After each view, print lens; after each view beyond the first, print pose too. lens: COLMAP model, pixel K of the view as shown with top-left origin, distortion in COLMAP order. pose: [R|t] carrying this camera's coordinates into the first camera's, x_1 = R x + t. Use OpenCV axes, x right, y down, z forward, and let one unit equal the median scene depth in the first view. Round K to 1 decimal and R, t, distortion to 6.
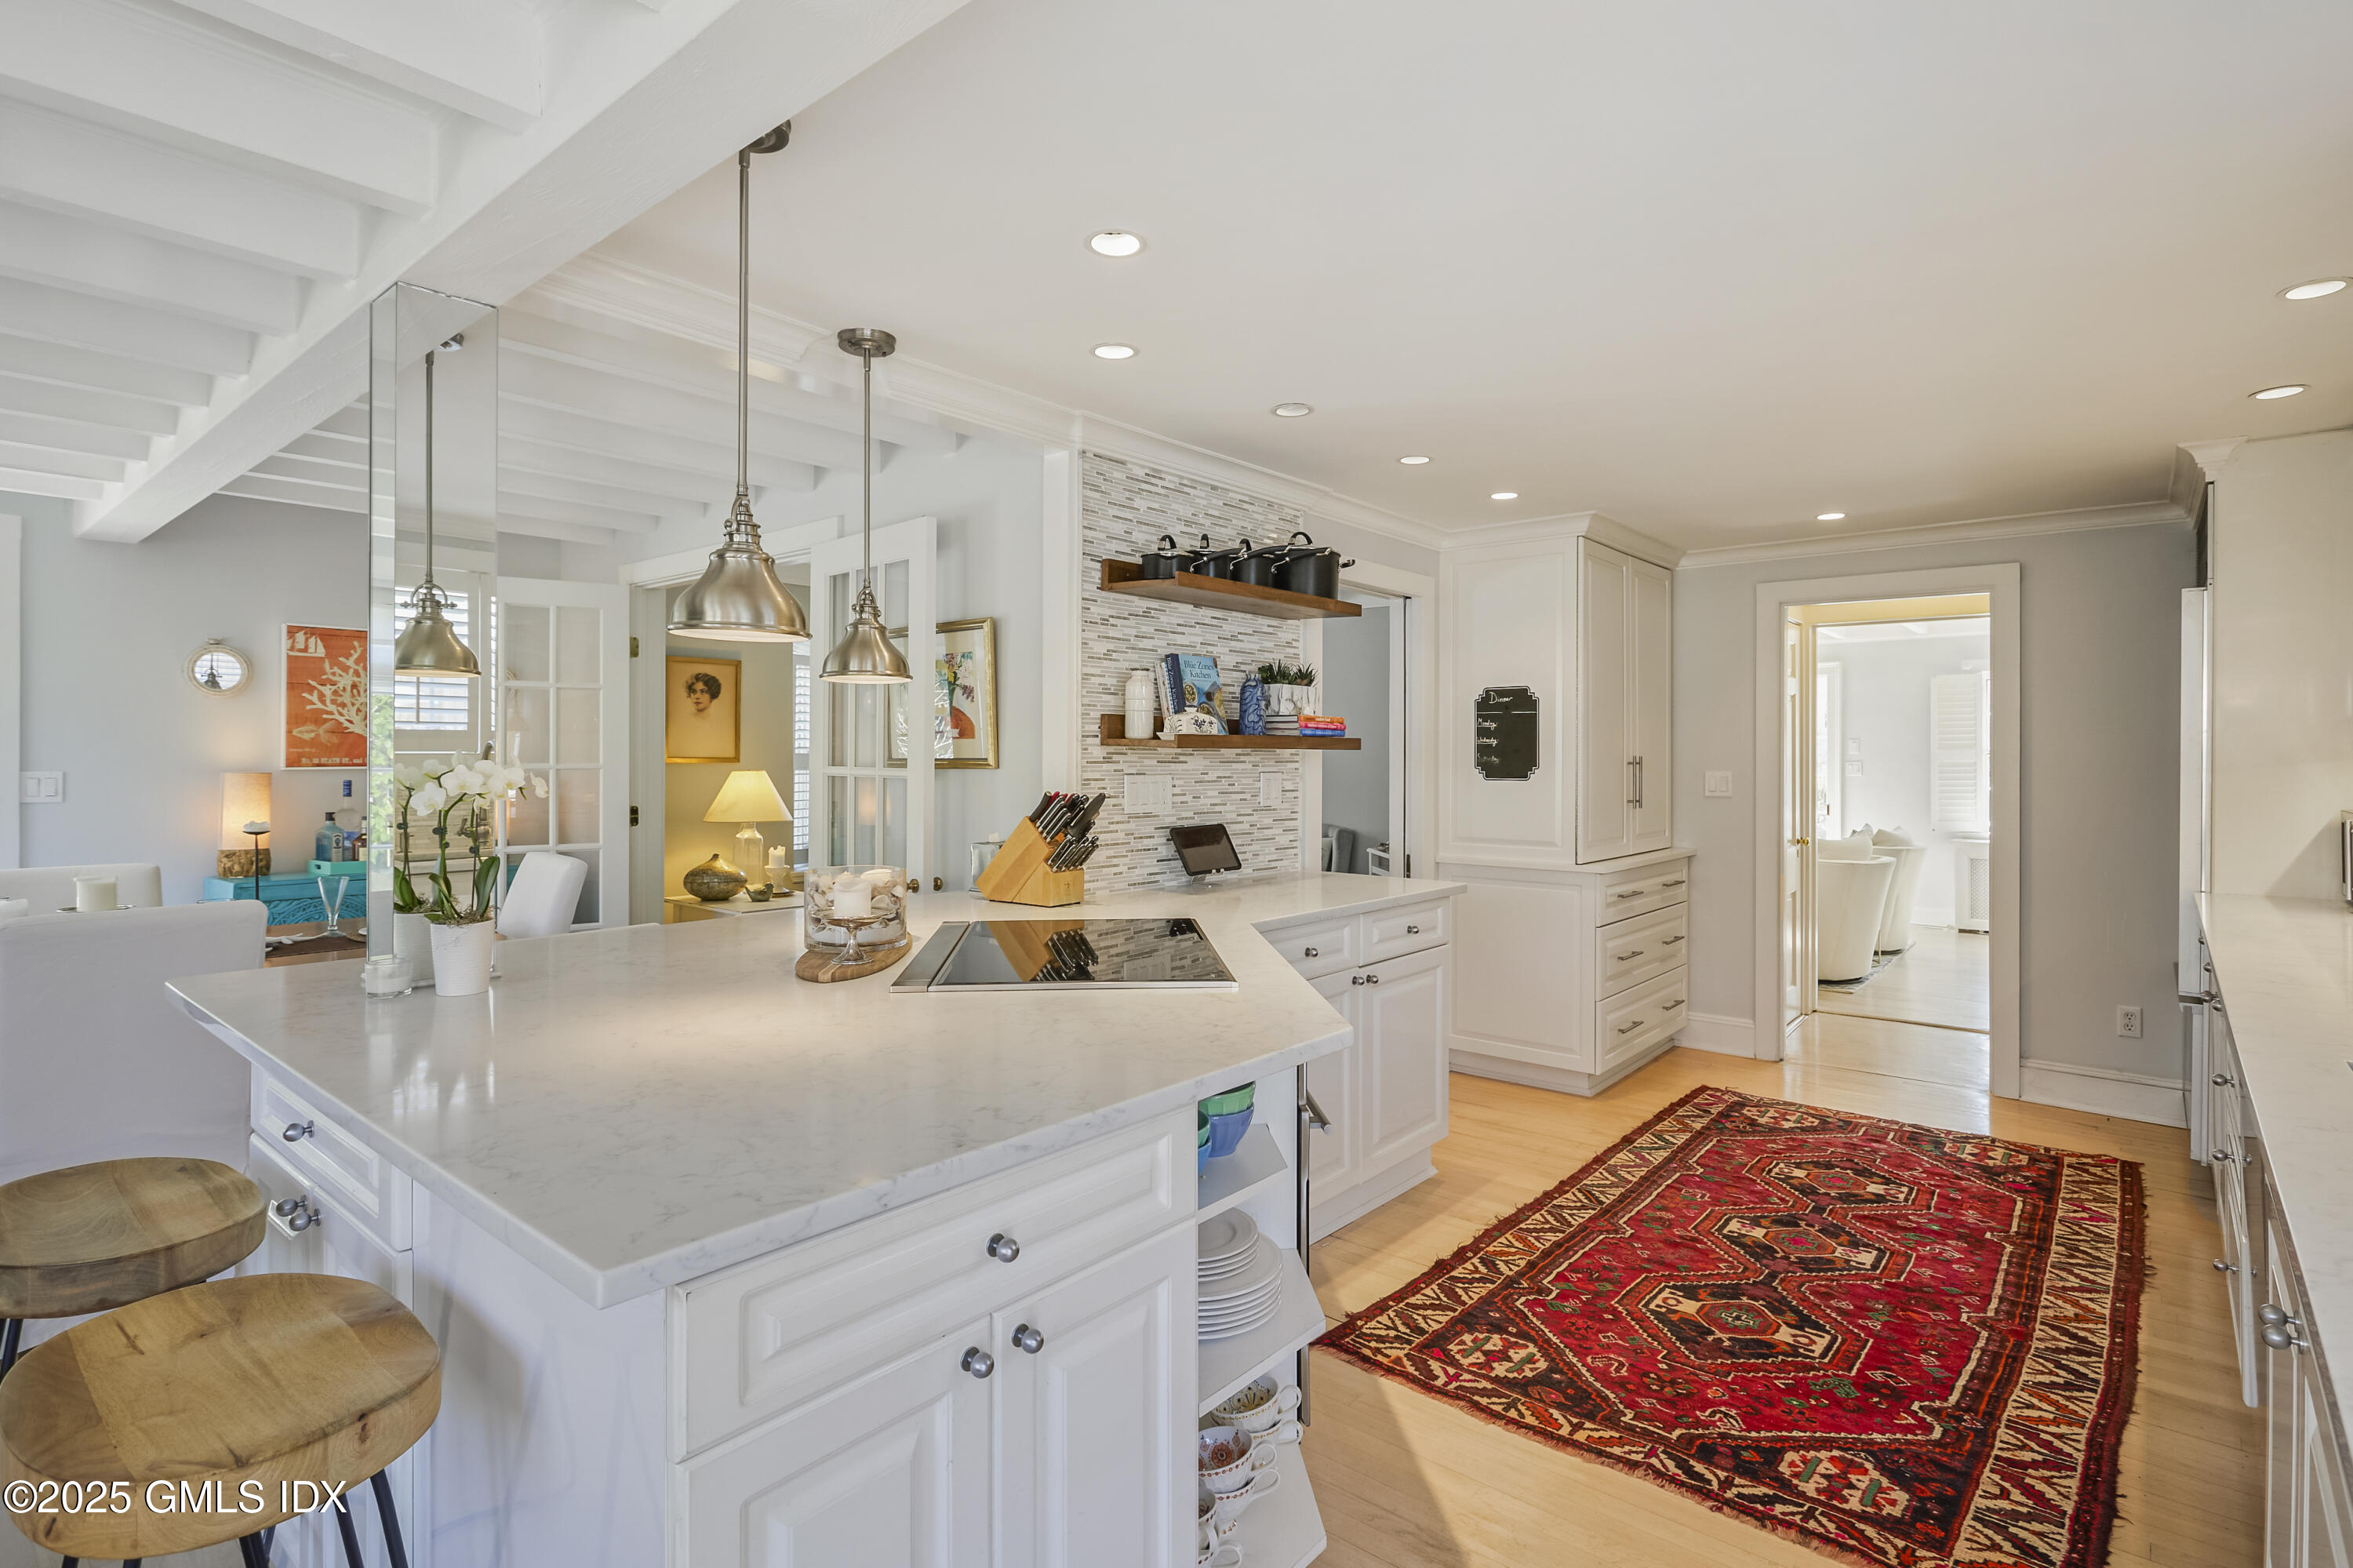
lens RADIAL K [[1164.7, 0, 1183.9], [0, 1164.7, 760.4], [0, 0, 1]] dist [-0.003217, -0.000532]
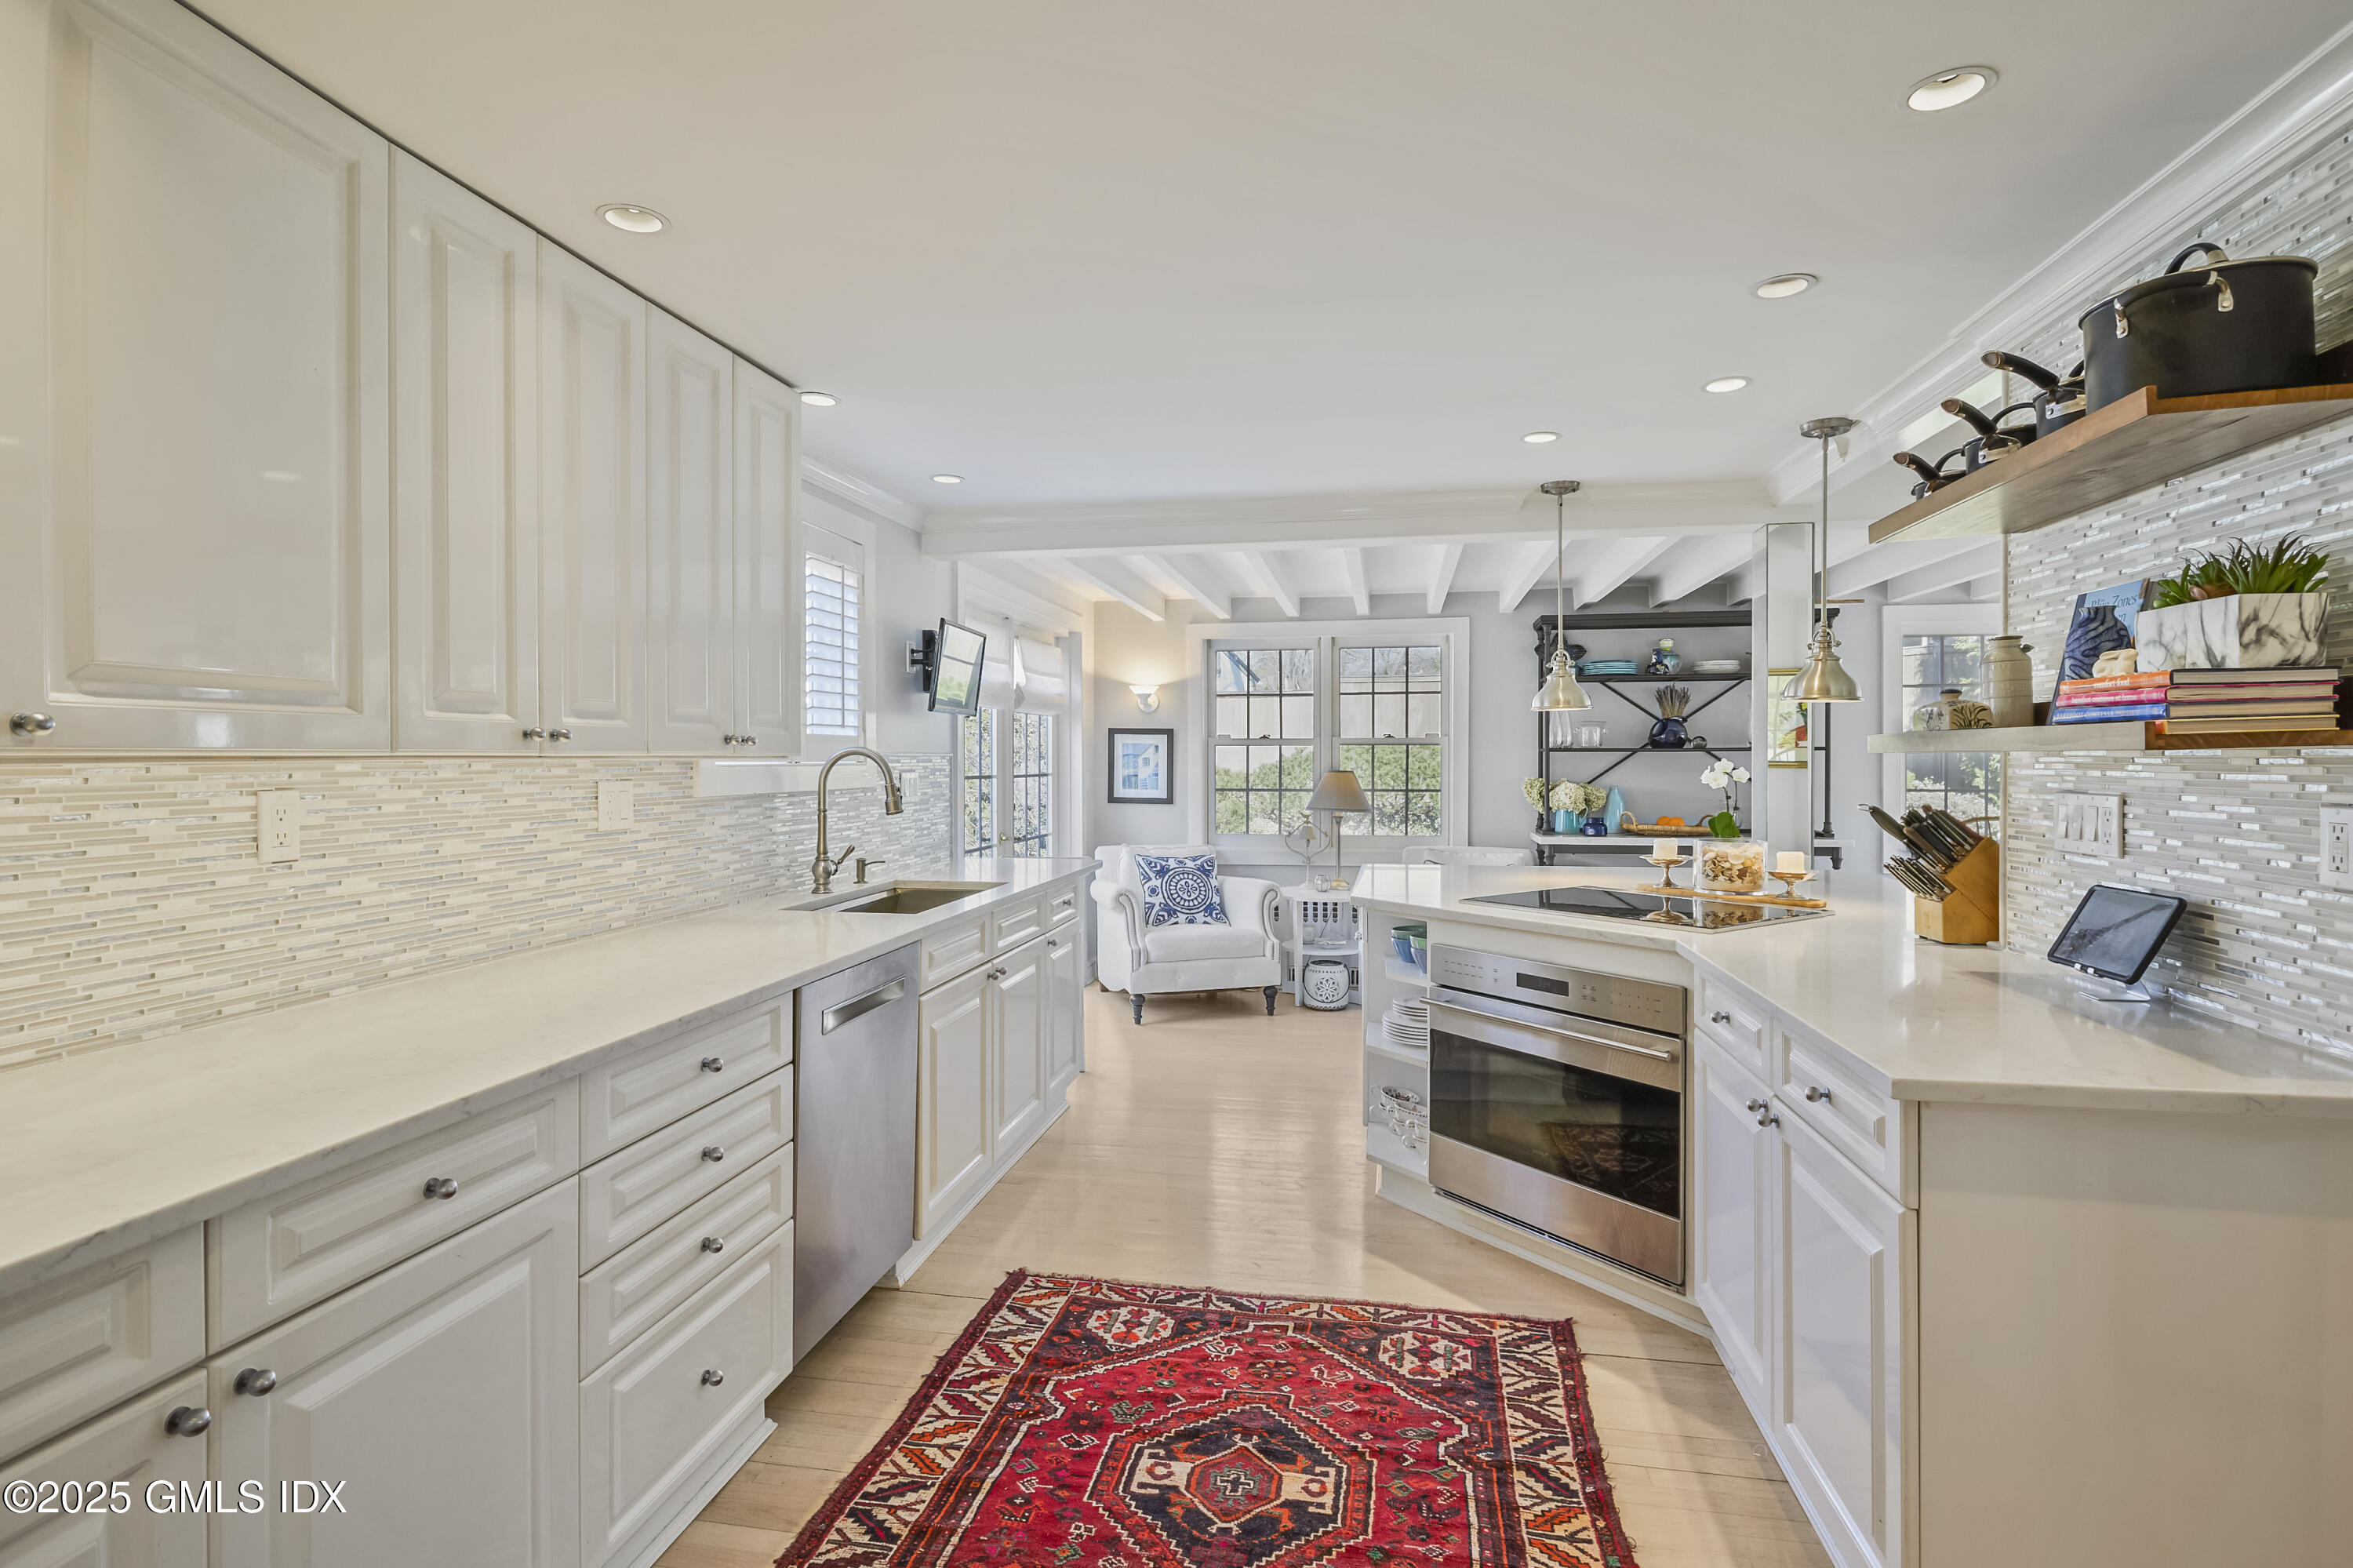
lens RADIAL K [[1164.7, 0, 1183.9], [0, 1164.7, 760.4], [0, 0, 1]] dist [-0.003217, -0.000532]
pose [[-0.867117, 0.000918, -0.498104, 1.055531], [-0.001354, 0.999990, 0.004199, -0.011866], [0.498103, 0.004316, -0.867107, 1.956496]]
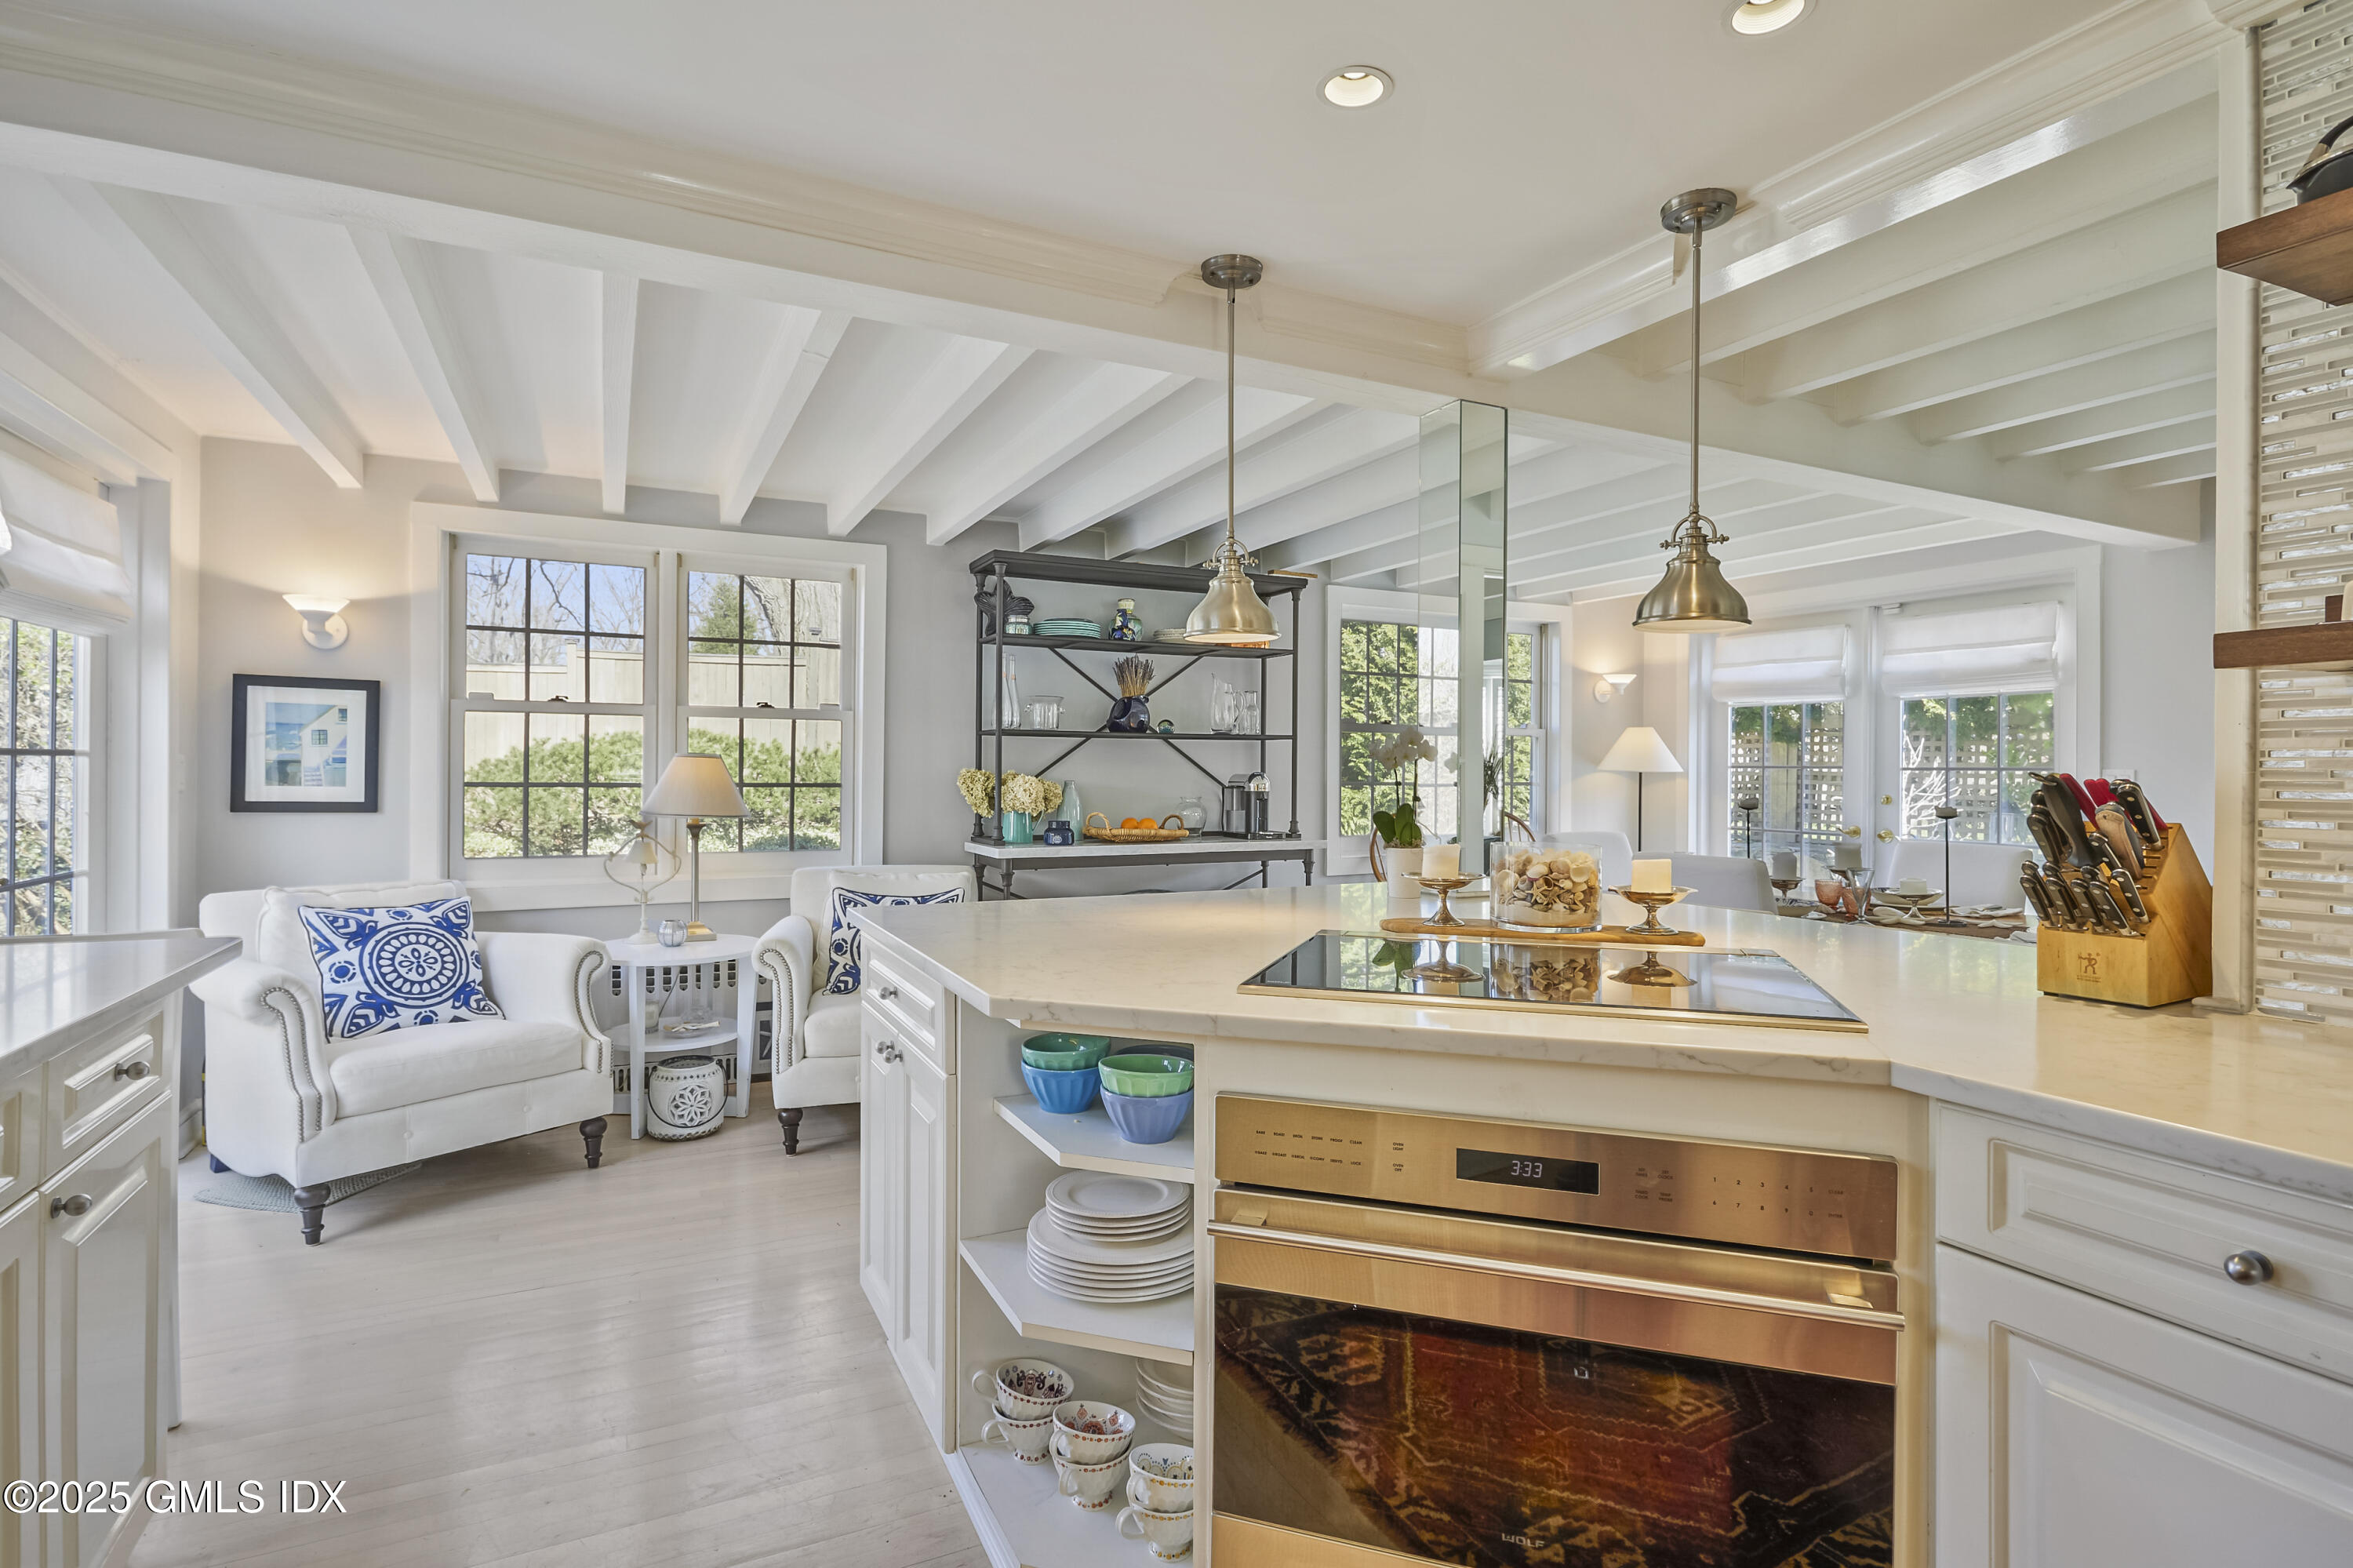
lens RADIAL K [[1093.9, 0, 1134.6], [0, 1093.9, 775.1], [0, 0, 1]] dist [-0.002136, -0.000571]
pose [[-0.394172, -0.004502, -0.919026, 0.585557], [-0.011069, 0.999939, -0.000151, 0.052413], [0.918970, 0.010113, -0.394198, 0.909150]]
